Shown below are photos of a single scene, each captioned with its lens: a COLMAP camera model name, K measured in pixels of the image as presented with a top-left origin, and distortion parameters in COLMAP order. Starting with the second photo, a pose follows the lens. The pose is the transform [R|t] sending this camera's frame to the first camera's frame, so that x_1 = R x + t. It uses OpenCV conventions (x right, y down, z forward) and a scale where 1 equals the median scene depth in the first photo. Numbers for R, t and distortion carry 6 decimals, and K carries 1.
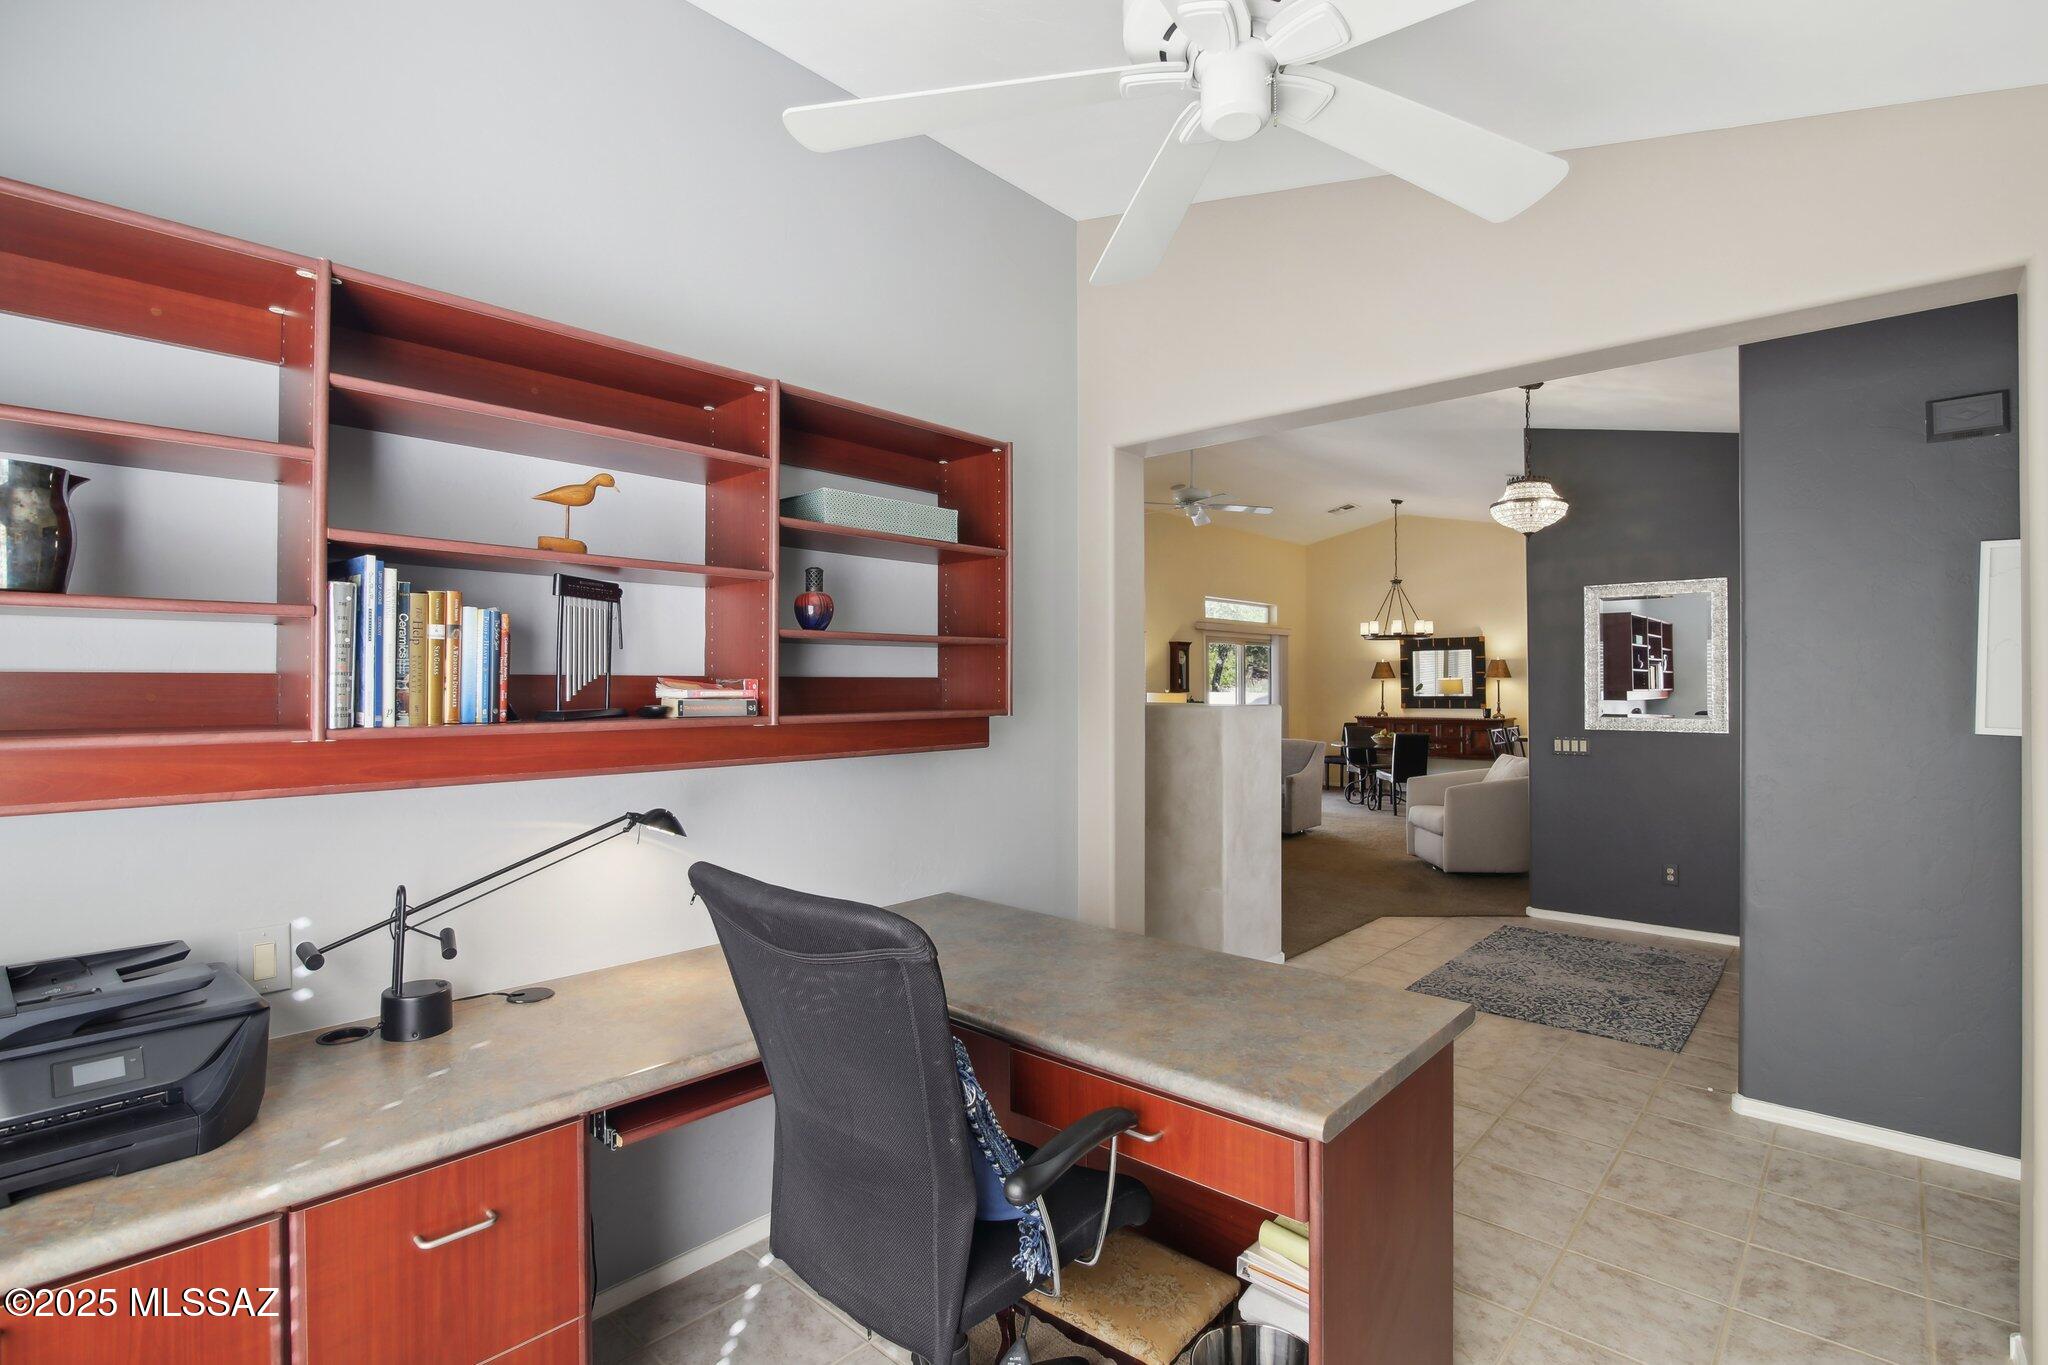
lens RADIAL K [[960.0, 0, 1023.7], [0, 960.0, 668.5], [0, 0, 1]] dist [-0.009919, -0.000936]
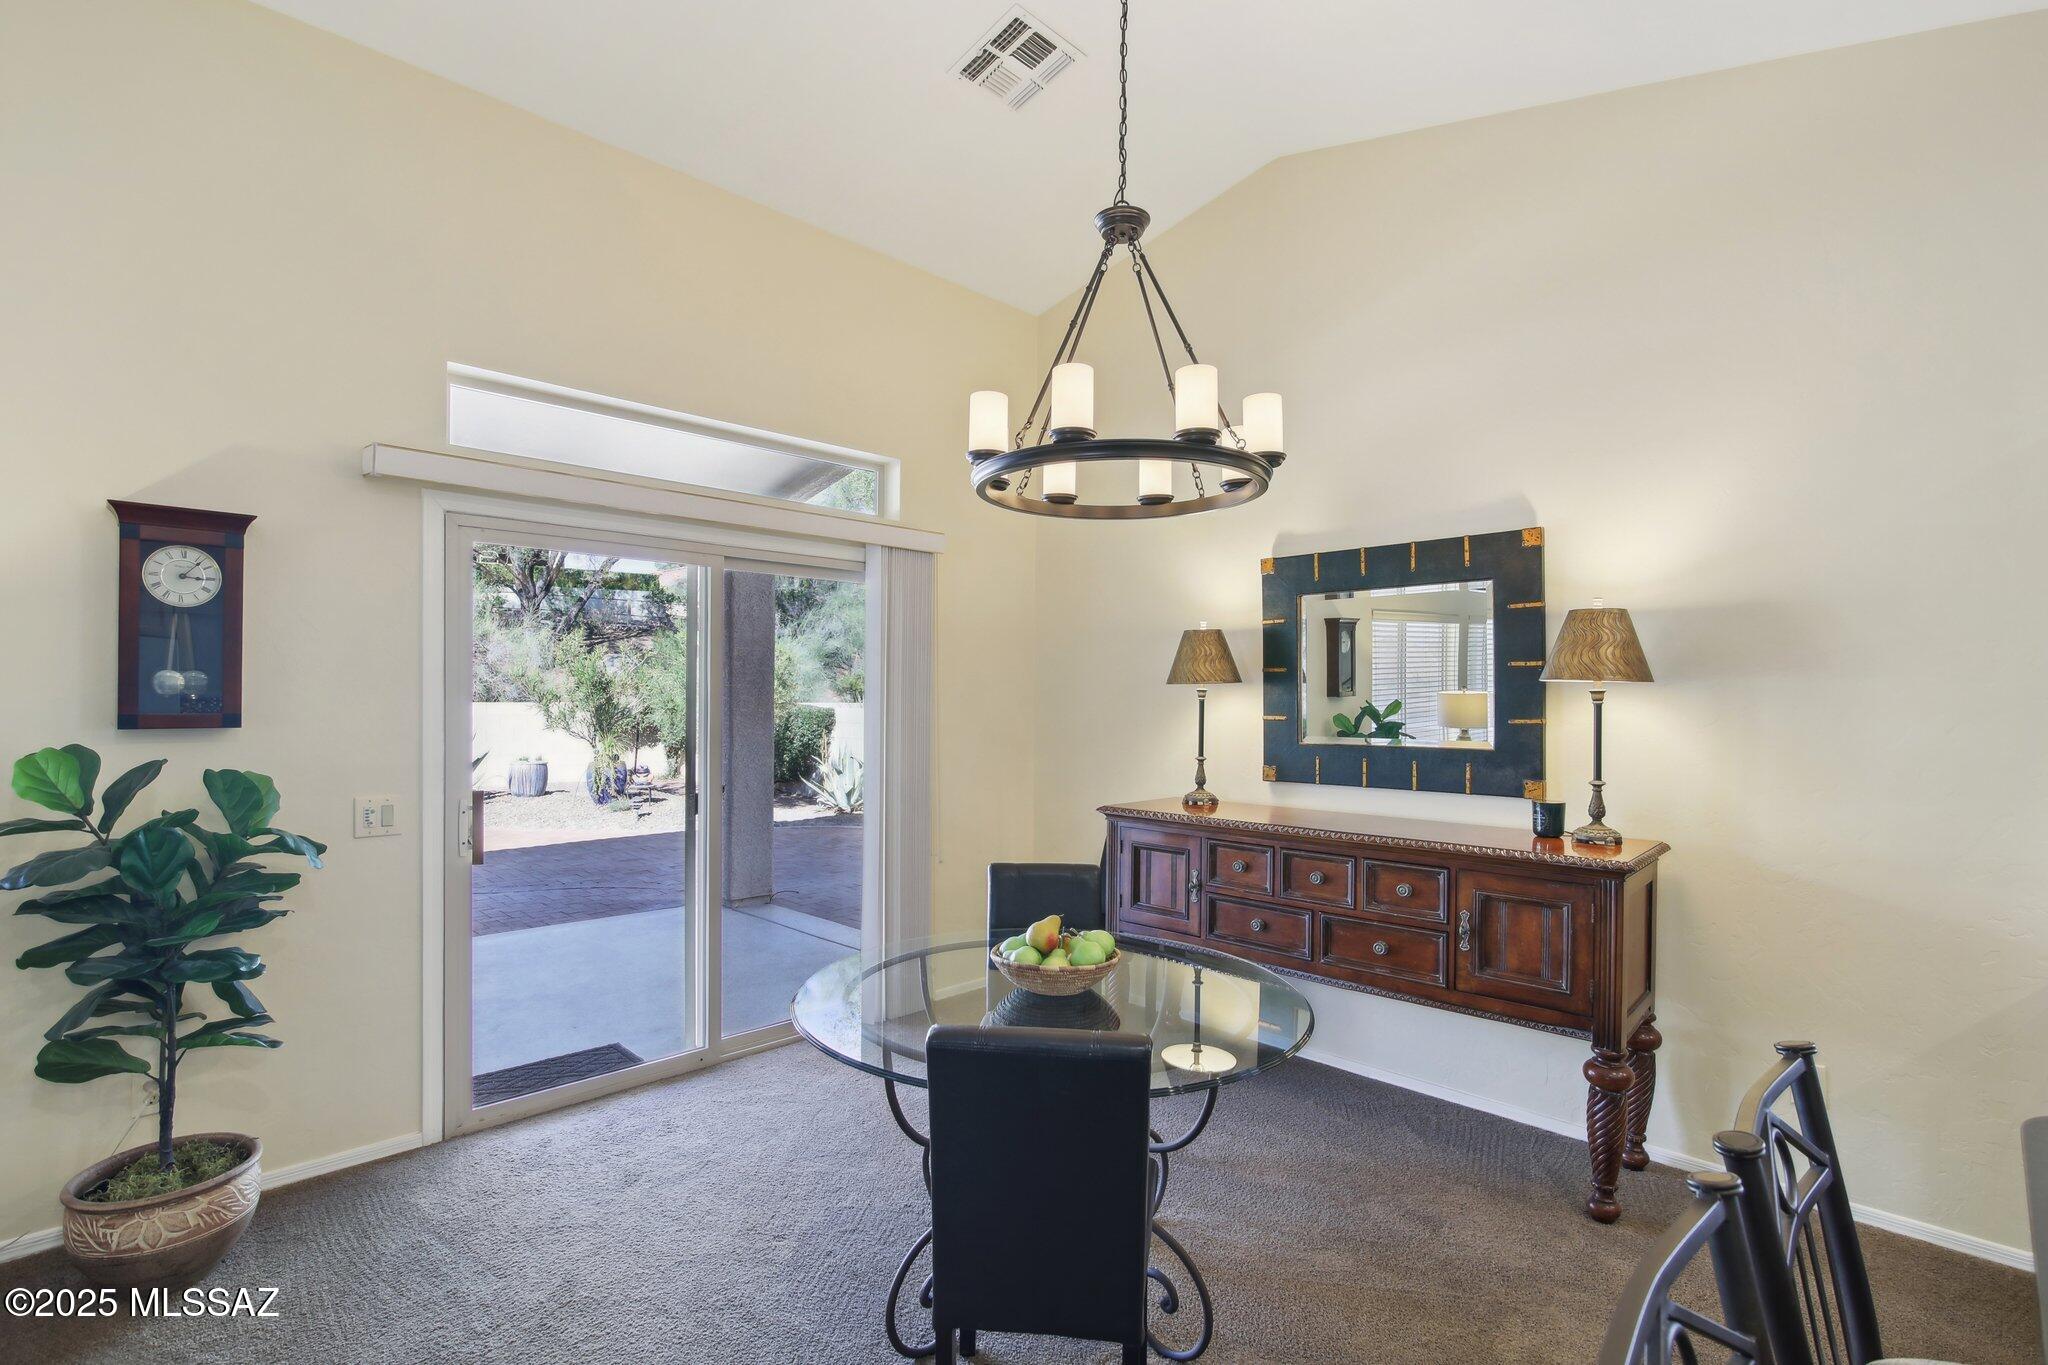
lens RADIAL K [[960.0, 0, 1024.5], [0, 960.0, 693.5], [0, 0, 1]] dist [-0.009919, -0.000936]
pose [[0.998978, 0.010898, -0.043859, 0.345947], [-0.010224, 0.999827, 0.015565, 0.009909], [0.044021, -0.015100, 0.998916, 0.720242]]
